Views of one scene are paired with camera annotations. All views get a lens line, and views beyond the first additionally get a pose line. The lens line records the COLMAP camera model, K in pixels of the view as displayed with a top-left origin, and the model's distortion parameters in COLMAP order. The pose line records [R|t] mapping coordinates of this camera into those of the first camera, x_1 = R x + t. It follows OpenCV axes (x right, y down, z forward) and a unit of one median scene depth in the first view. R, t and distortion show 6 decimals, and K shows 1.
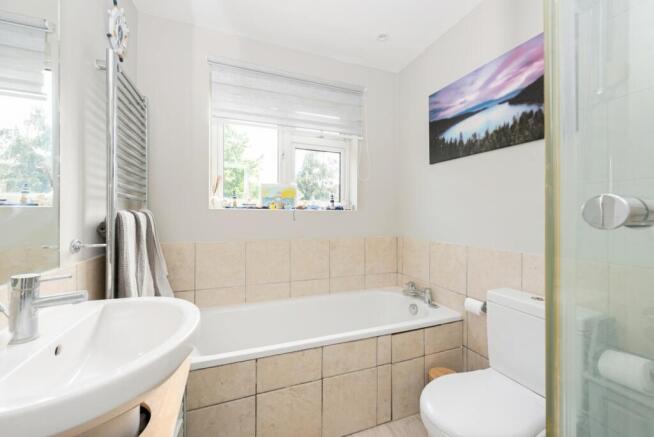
lens RADIAL K [[255.2, 0, 323.8], [0, 255.2, 214.4], [0, 0, 1]] dist [0.001569, -0.000658]
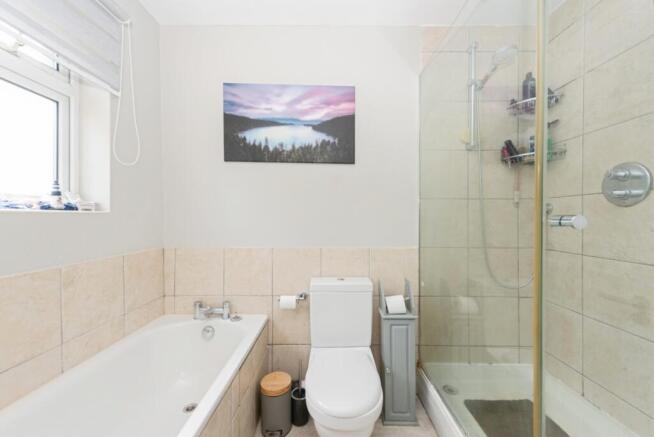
lens RADIAL K [[255.2, 0, 326.9], [0, 255.2, 219.8], [0, 0, 1]] dist [0.001569, -0.000658]
pose [[0.348805, -0.013130, 0.937103, -0.342474], [-0.002943, 0.999882, 0.015105, -0.009971], [-0.937191, -0.008026, 0.348725, 0.421702]]
